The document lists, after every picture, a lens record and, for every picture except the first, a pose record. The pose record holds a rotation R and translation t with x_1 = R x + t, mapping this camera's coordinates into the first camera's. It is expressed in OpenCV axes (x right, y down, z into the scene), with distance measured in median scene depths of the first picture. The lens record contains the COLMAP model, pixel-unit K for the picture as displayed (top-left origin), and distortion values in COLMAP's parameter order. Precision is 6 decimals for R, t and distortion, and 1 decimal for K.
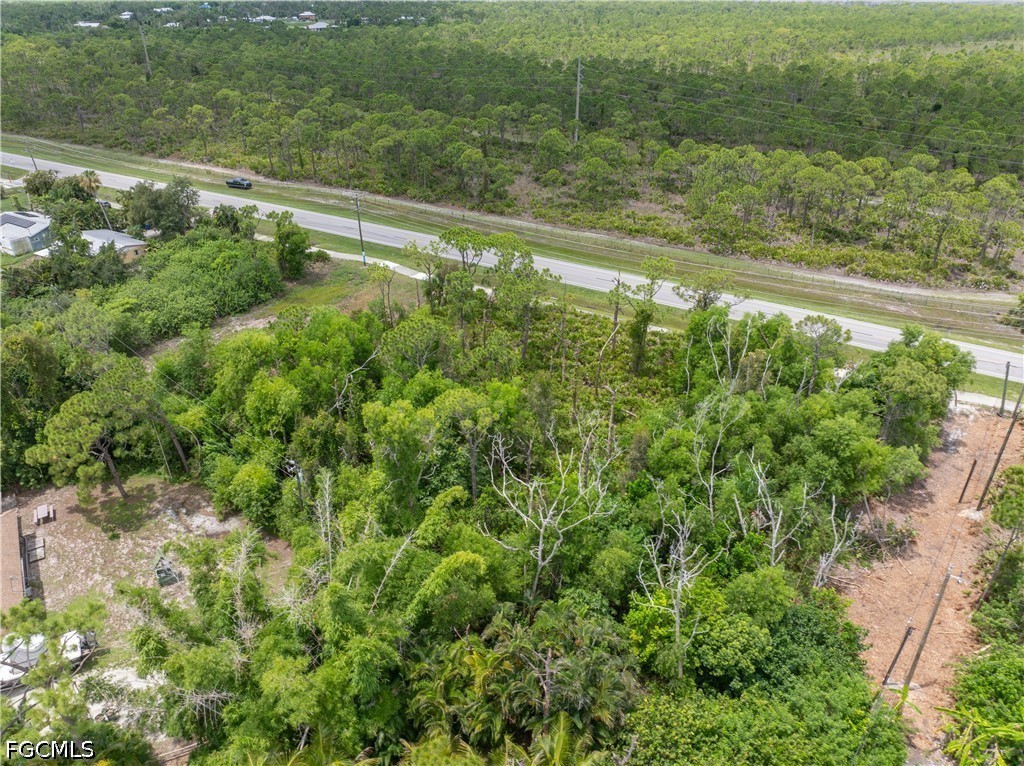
lens RADIAL K [[722.8, 0, 511.6], [0, 722.8, 379.7], [0, 0, 1]] dist [-0.054174, 0.025794]
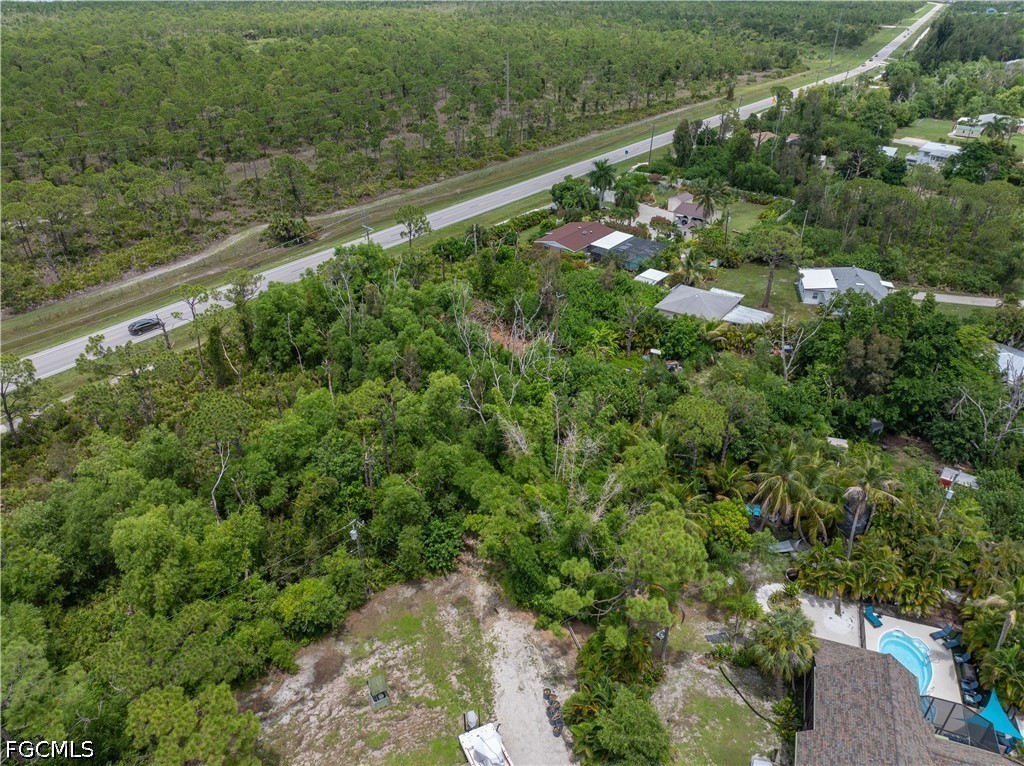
lens RADIAL K [[722.8, 0, 512.9], [0, 722.8, 382.6], [0, 0, 1]] dist [-0.054174, 0.025794]
pose [[0.108179, -0.497007, 0.860977, -0.557307], [0.483785, 0.782910, 0.391156, -0.175810], [-0.868475, 0.374213, 0.325139, 0.195360]]
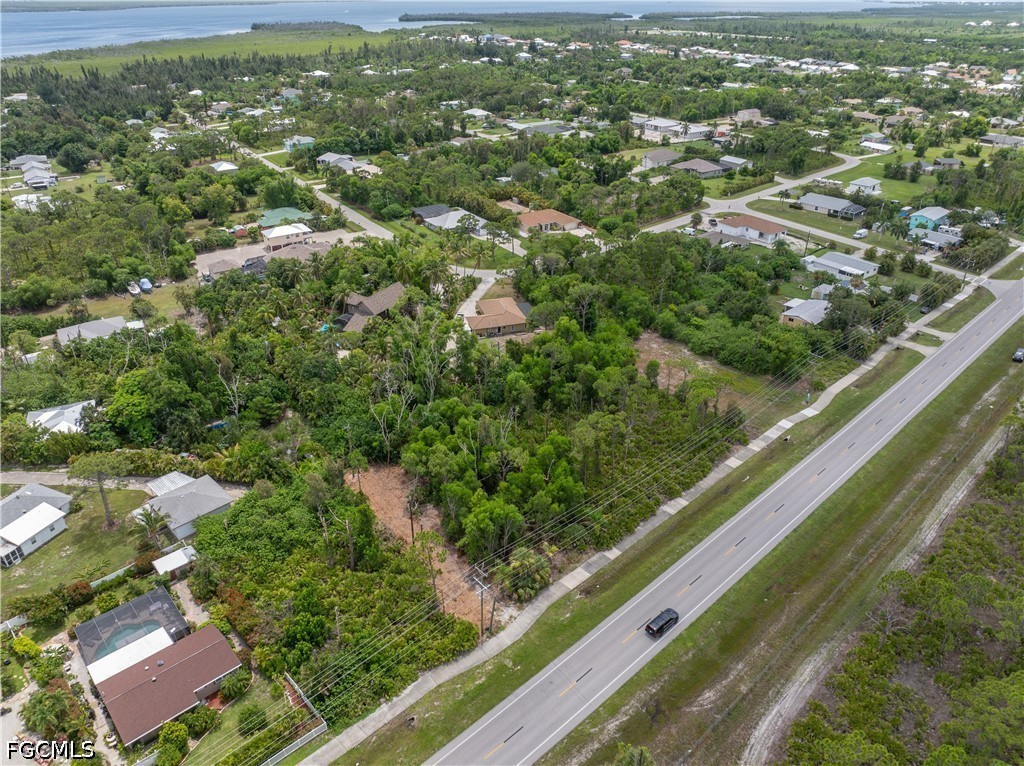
lens RADIAL K [[722.8, 0, 514.3], [0, 722.8, 382.3], [0, 0, 1]] dist [-0.054174, 0.025794]
pose [[-0.276971, 0.466766, -0.839890, 1.096141], [-0.472894, 0.694686, 0.542017, -0.689173], [0.836455, 0.547303, 0.028323, 0.541030]]
